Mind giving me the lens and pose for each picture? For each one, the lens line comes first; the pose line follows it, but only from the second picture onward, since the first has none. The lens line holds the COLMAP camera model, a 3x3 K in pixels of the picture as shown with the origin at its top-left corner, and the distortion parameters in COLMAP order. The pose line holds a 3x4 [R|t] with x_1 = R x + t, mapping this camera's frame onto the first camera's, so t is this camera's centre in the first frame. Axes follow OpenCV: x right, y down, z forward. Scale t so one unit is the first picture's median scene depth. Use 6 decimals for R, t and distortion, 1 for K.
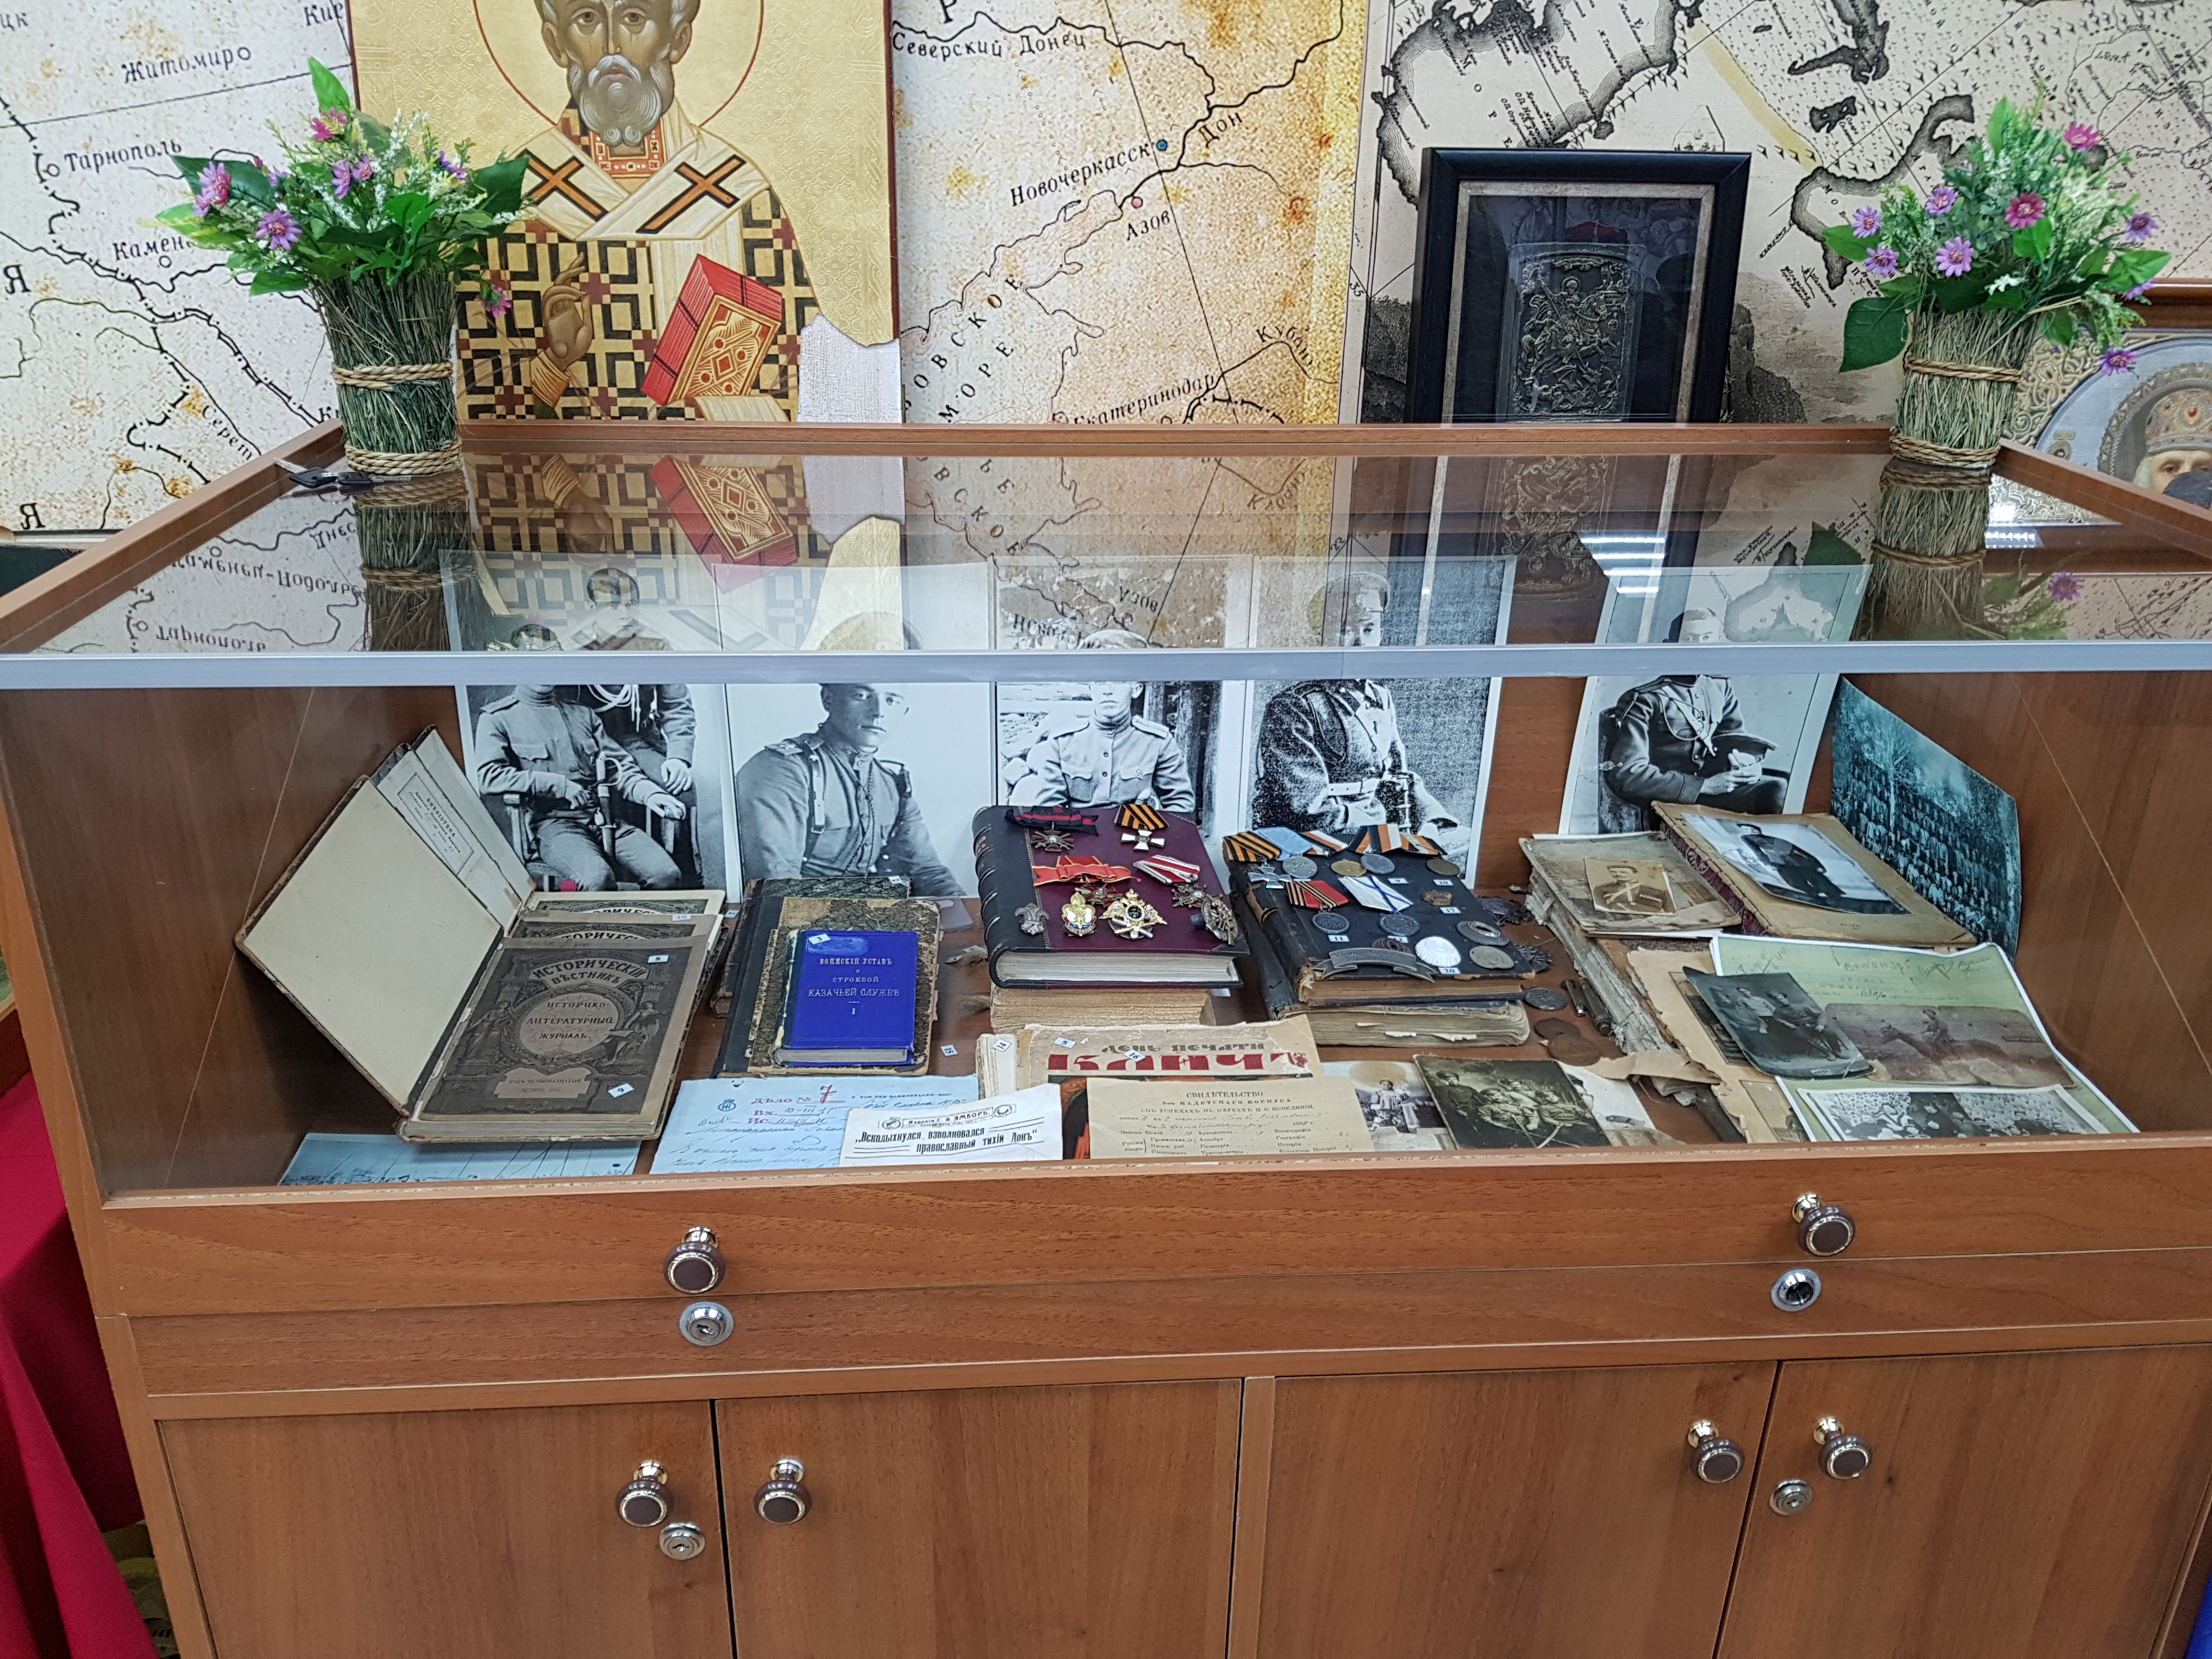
lens RADIAL K [[1745.0, 0, 1097.1], [0, 1745.0, 829.5], [0, 0, 1]] dist [0.051277, -0.091549]
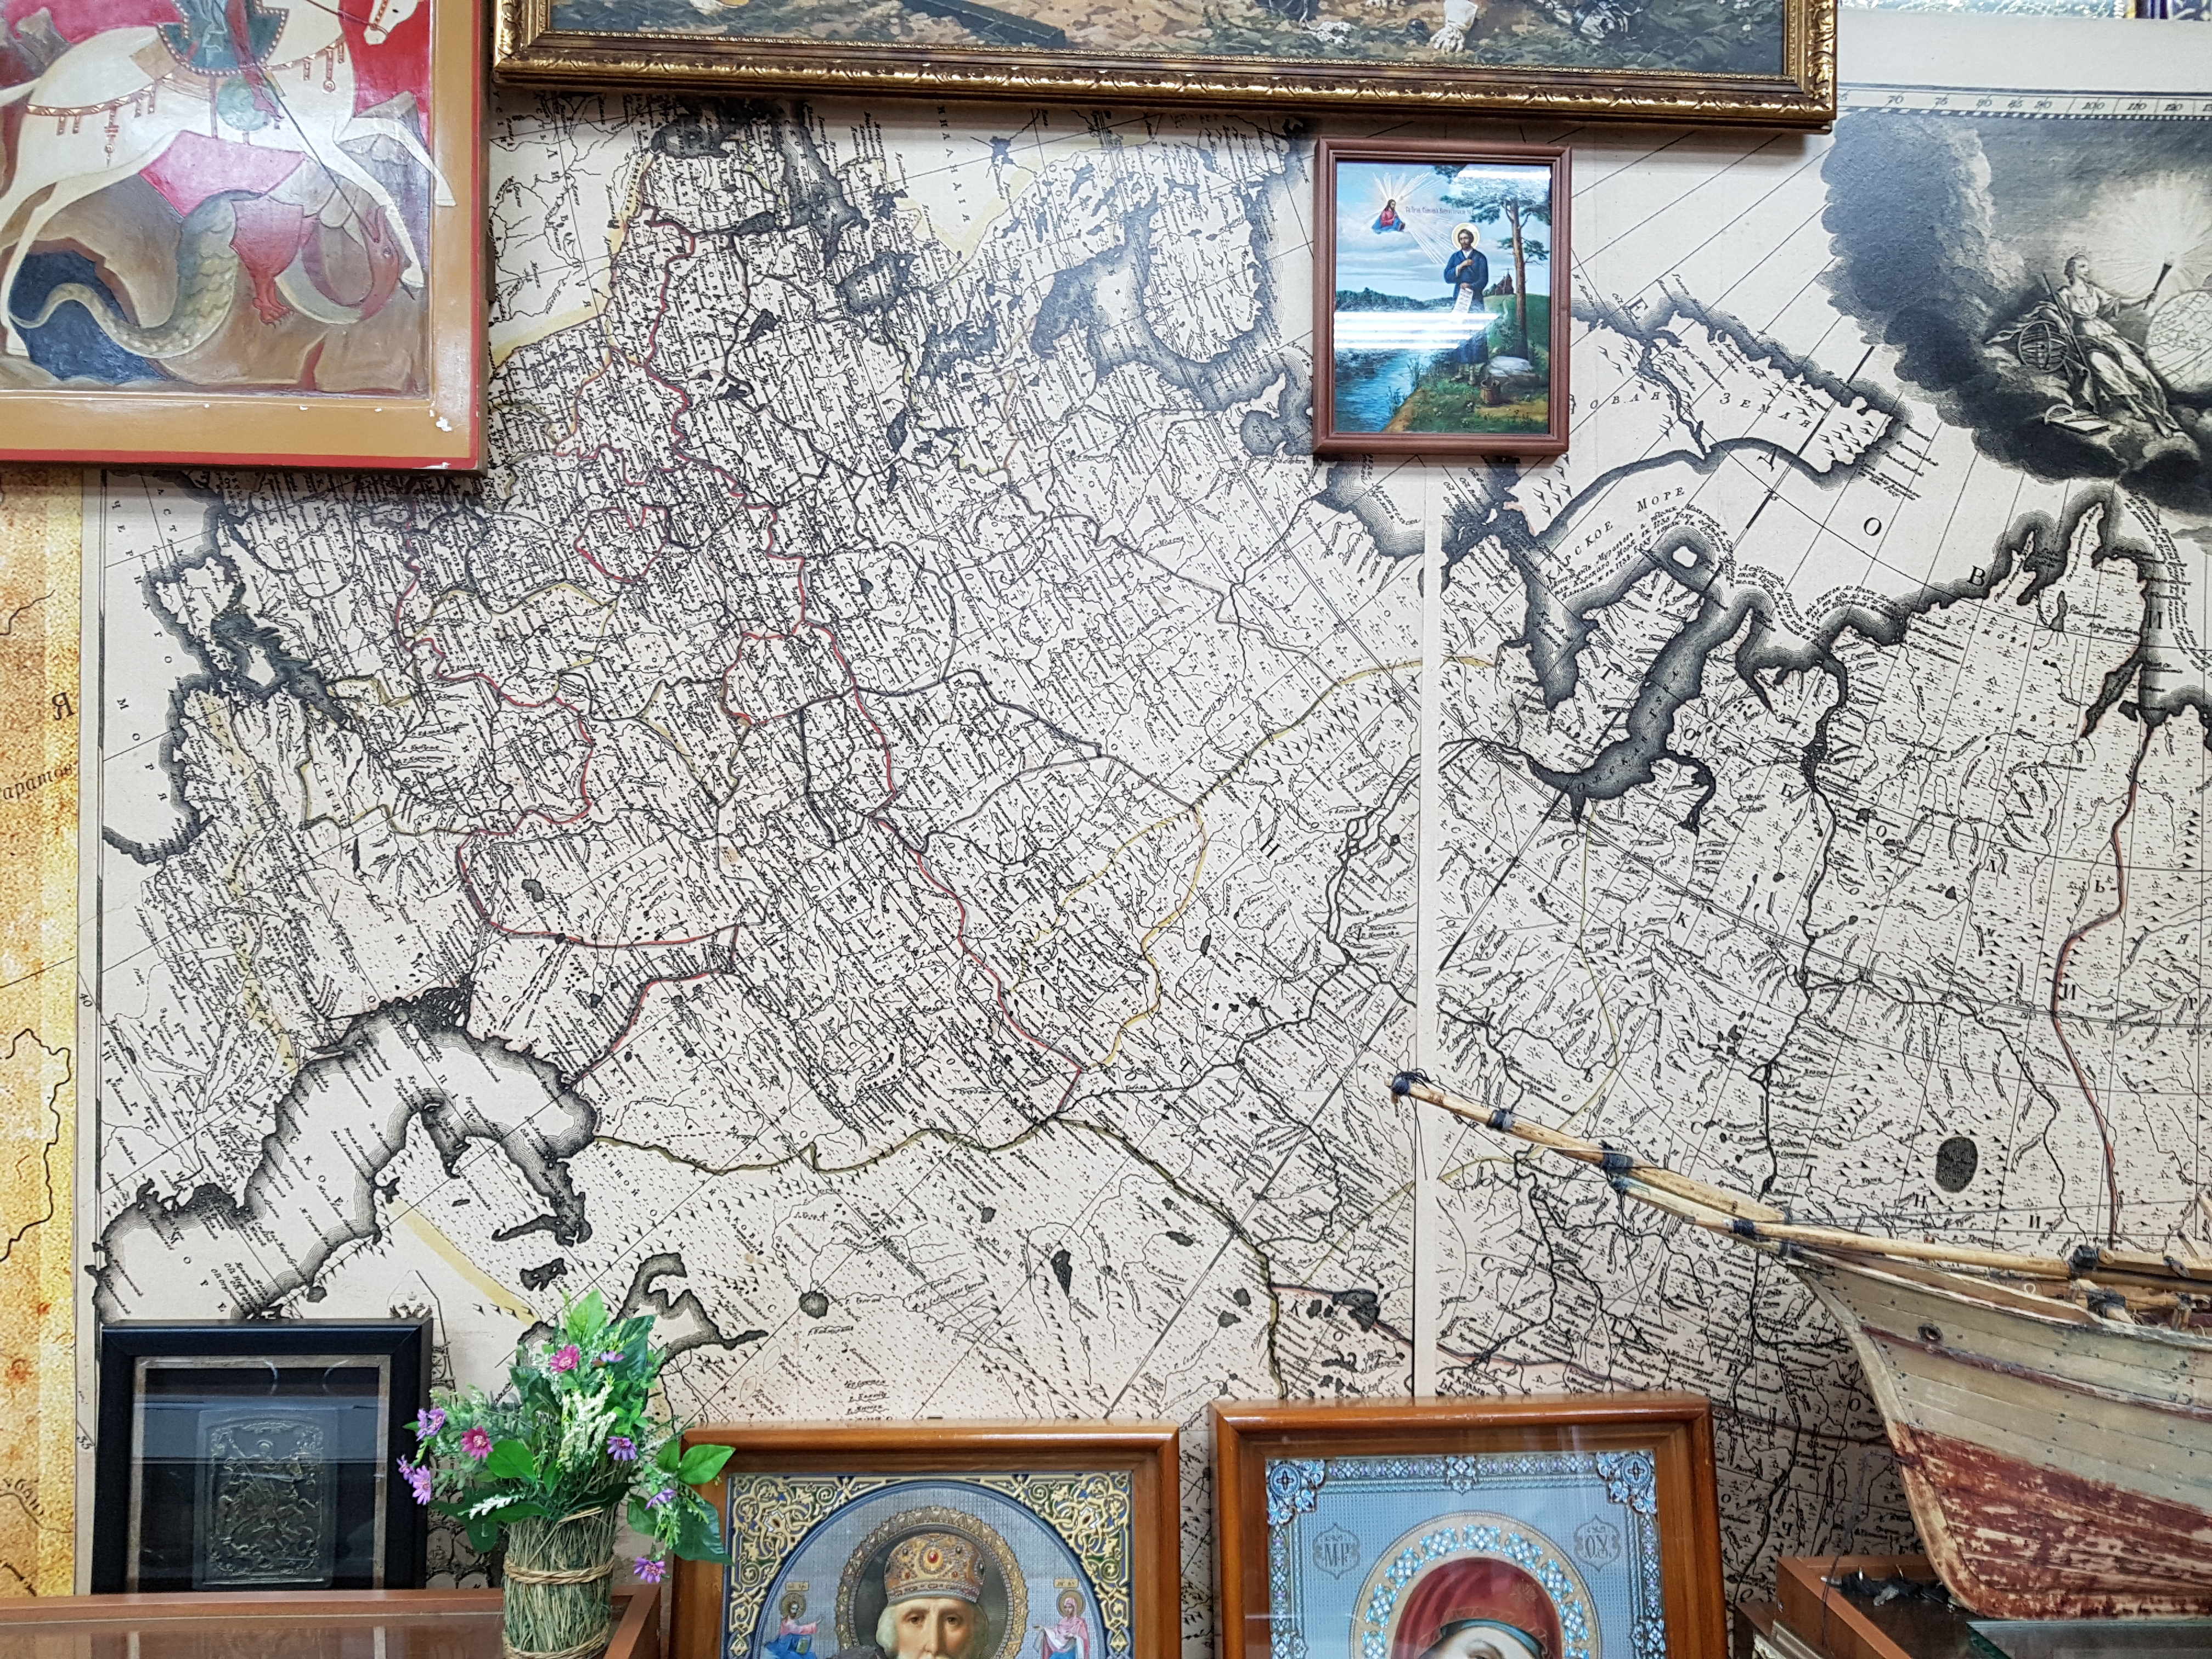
lens RADIAL K [[1745.0, 0, 1121.2], [0, 1745.0, 857.4], [0, 0, 1]] dist [0.051277, -0.091549]
pose [[0.999913, -0.010504, -0.008024, 0.800626], [0.006414, 0.916371, -0.400279, -0.219209], [0.011558, 0.400193, 0.916358, -0.062940]]
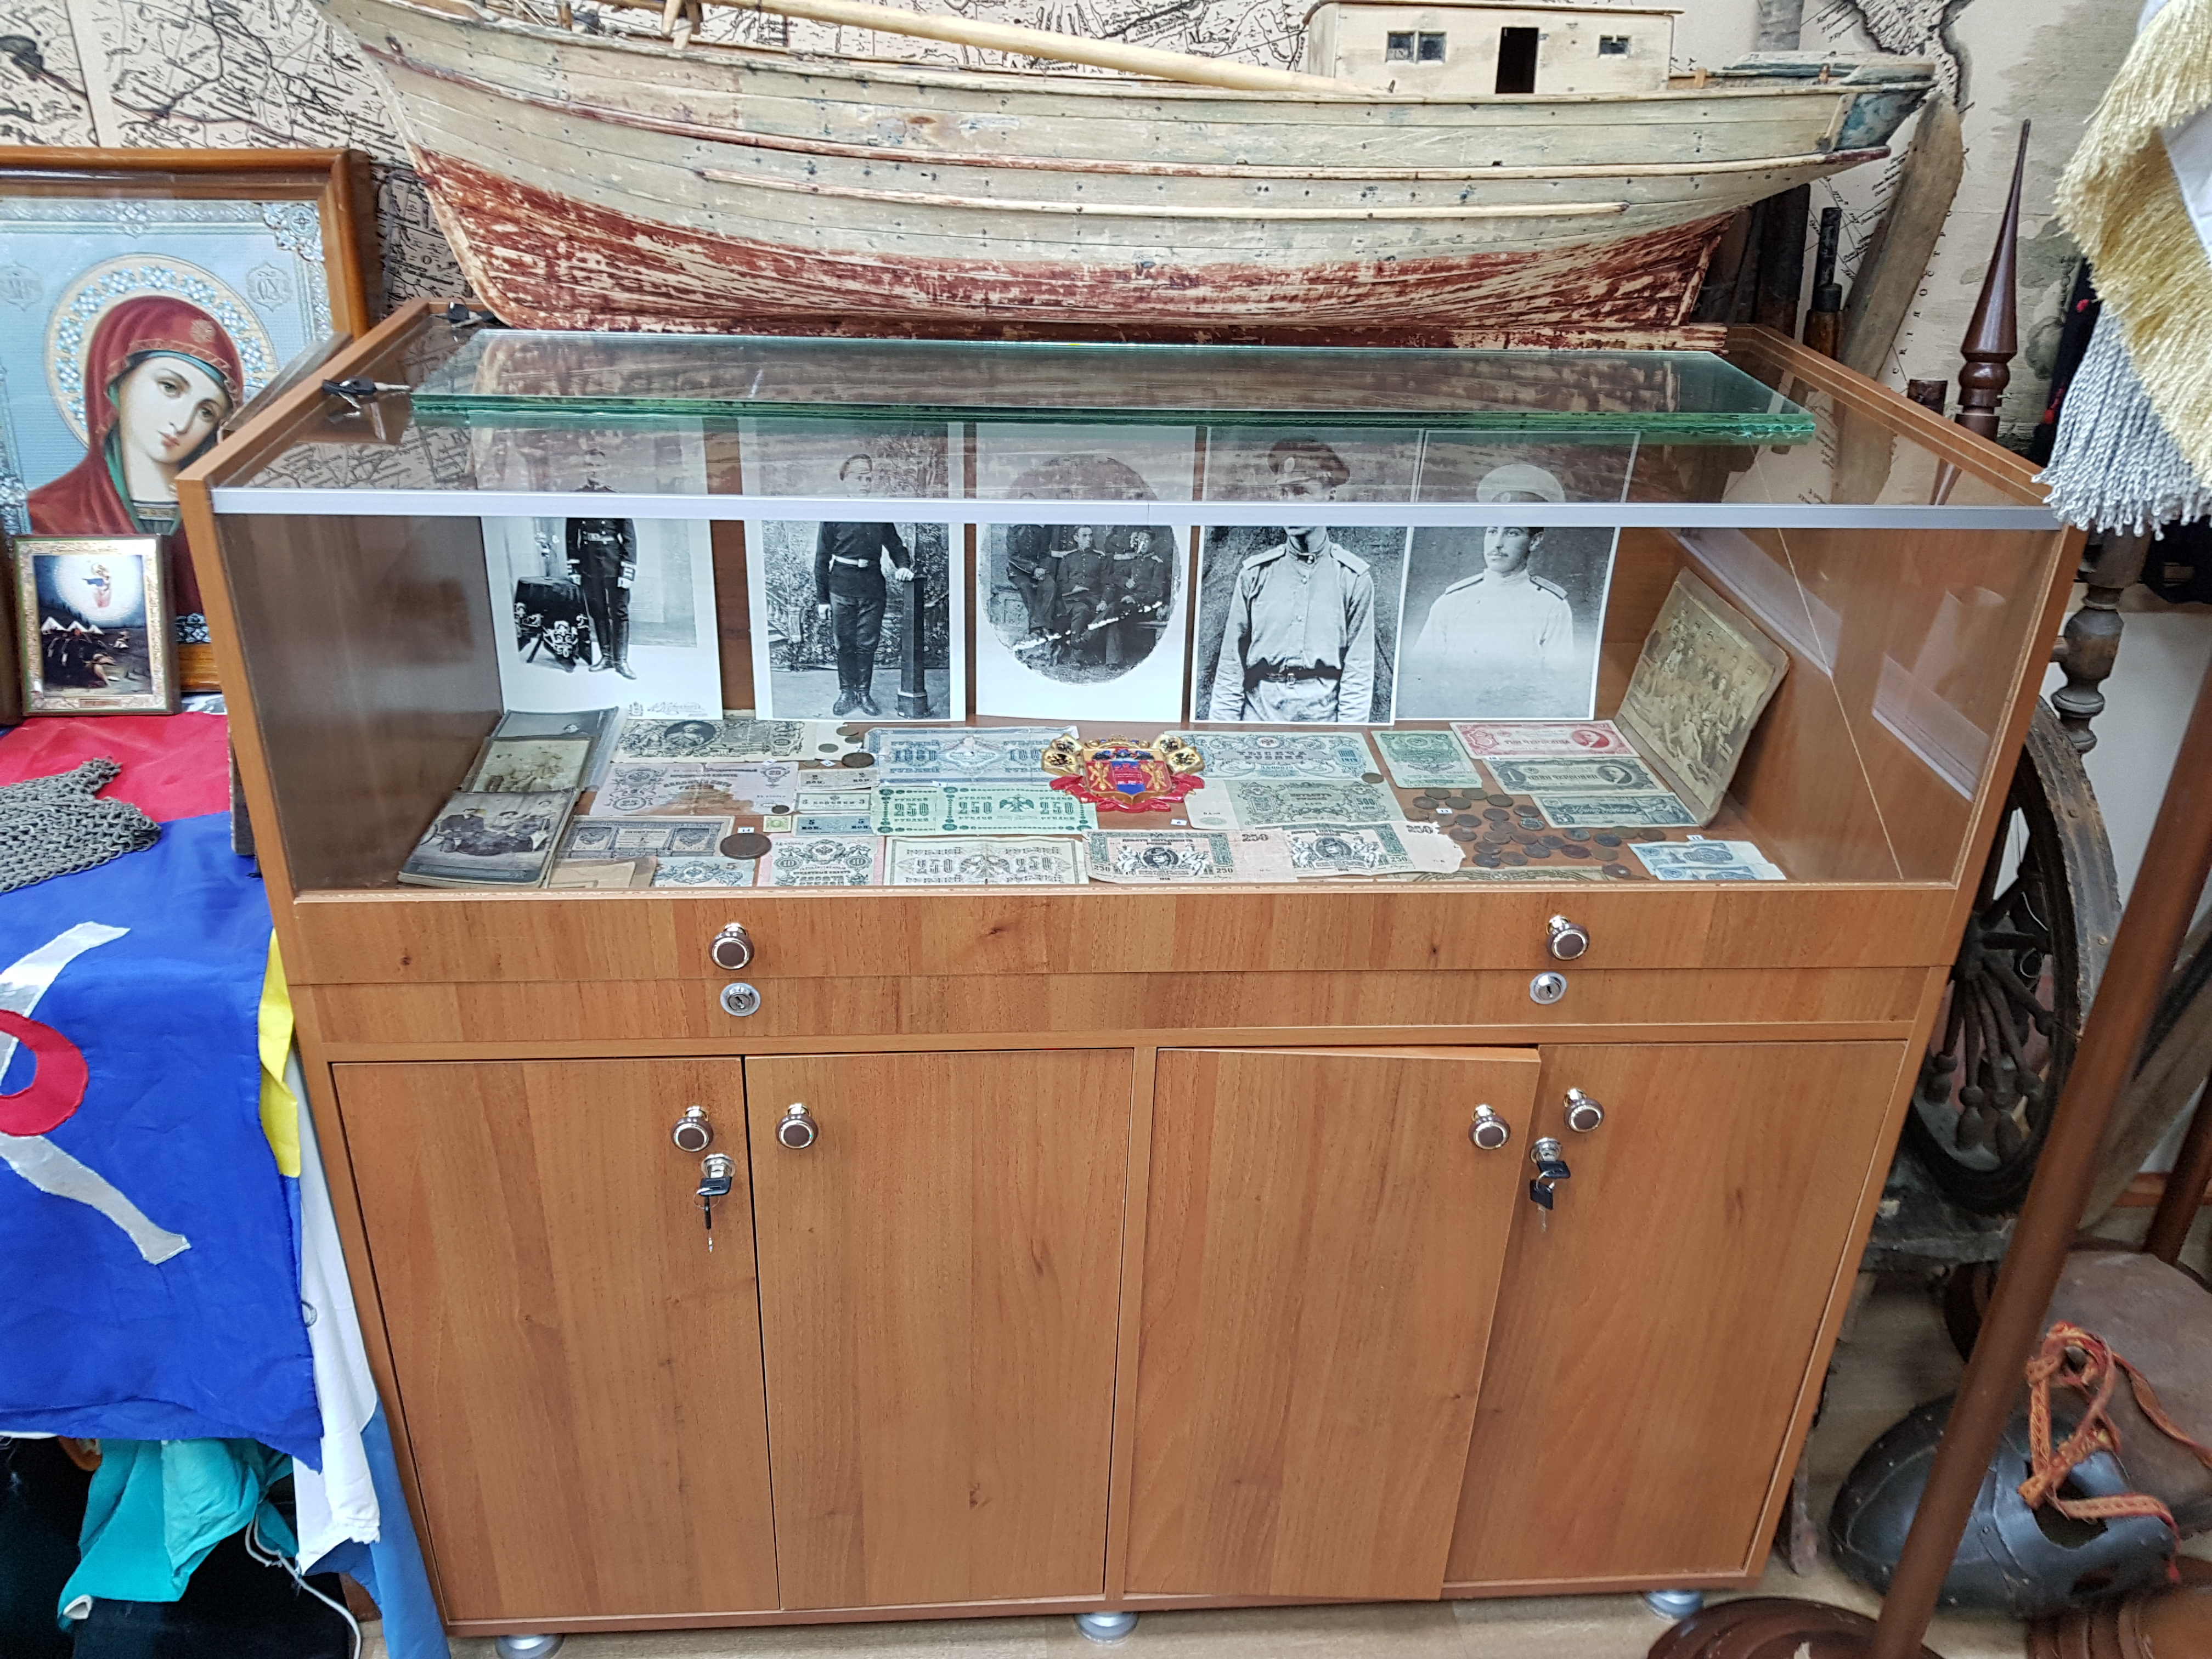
lens RADIAL K [[1745.0, 0, 1101.2], [0, 1745.0, 863.4], [0, 0, 1]] dist [0.051277, -0.091549]
pose [[0.999821, 0.011933, 0.014664, 1.639381], [-0.013216, 0.995783, 0.090786, 0.012437], [-0.013519, -0.090964, 0.995762, -0.128590]]
